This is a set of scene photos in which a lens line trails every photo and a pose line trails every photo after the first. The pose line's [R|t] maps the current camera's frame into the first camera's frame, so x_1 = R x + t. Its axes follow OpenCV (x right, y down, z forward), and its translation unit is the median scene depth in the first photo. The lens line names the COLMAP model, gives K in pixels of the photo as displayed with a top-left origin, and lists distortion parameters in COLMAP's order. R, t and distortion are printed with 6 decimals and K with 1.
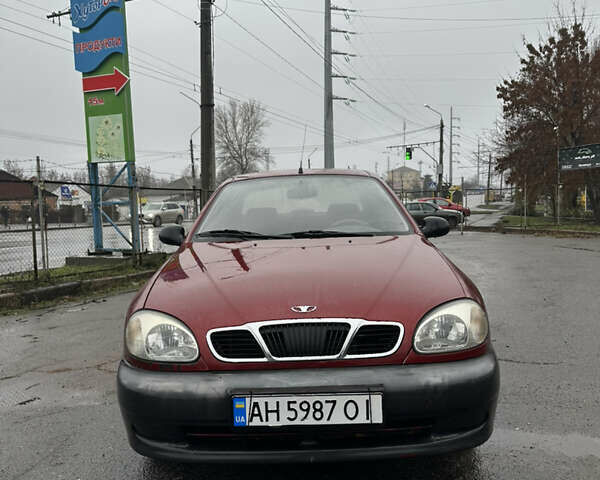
lens RADIAL K [[566.3, 0, 300.0], [0, 566.3, 240.0], [0, 0, 1]] dist [0.132674, -0.224212]
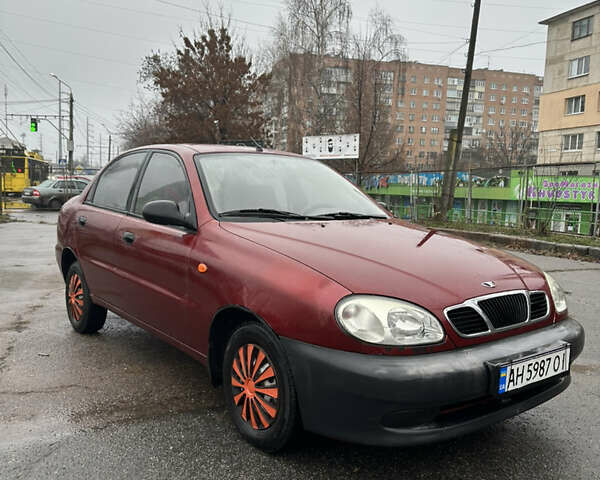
lens RADIAL K [[566.3, 0, 300.0], [0, 566.3, 240.0], [0, 0, 1]] dist [0.132674, -0.224212]
pose [[0.770289, -0.008359, 0.637641, -0.671987], [-0.011528, 0.999568, 0.027030, 0.006494], [-0.637591, -0.028172, 0.769860, 0.255500]]
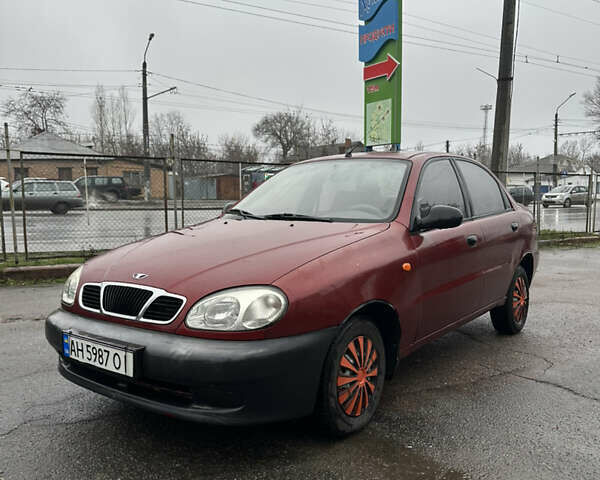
lens RADIAL K [[573.6, 0, 300.0], [0, 573.6, 240.0], [0, 0, 1]] dist [0.143382, -0.234946]
pose [[0.796206, 0.078831, -0.599868, 0.673653], [-0.058341, 0.996859, 0.053565, -0.025508], [0.602206, -0.007652, 0.798304, 0.161536]]
